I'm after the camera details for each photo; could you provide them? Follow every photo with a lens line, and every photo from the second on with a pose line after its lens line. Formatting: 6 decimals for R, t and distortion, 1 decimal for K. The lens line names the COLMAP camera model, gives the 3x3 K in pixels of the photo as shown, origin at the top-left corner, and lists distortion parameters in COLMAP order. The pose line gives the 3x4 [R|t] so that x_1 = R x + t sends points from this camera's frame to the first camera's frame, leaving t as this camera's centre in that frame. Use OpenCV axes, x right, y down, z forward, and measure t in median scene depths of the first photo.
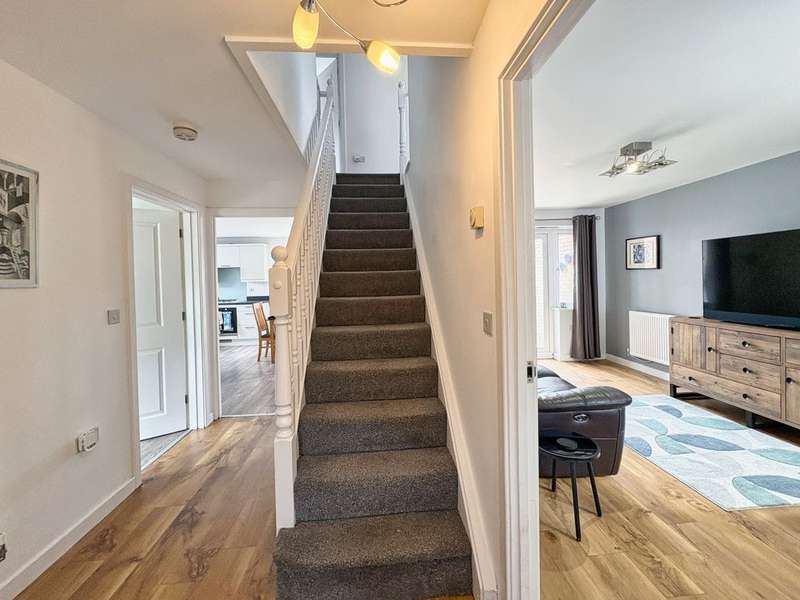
lens RADIAL K [[332.8, 0, 400.2], [0, 332.8, 283.5], [0, 0, 1]] dist [-0.001625, -0.000397]
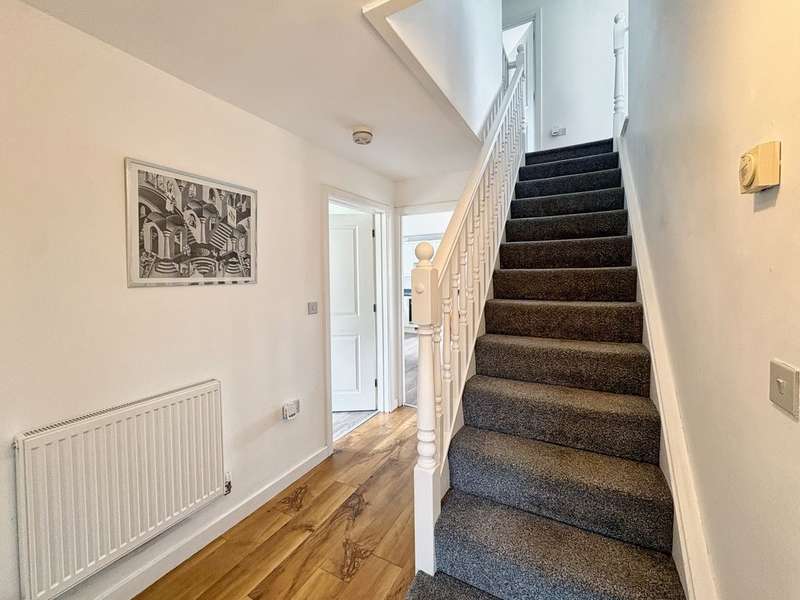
lens RADIAL K [[332.8, 0, 400.2], [0, 332.8, 283.5], [0, 0, 1]] dist [-0.001625, -0.000397]
pose [[0.835277, 0.026243, -0.549203, 0.048018], [-0.014363, 0.999561, 0.025917, -0.026626], [0.549642, -0.013759, 0.835287, 0.234606]]
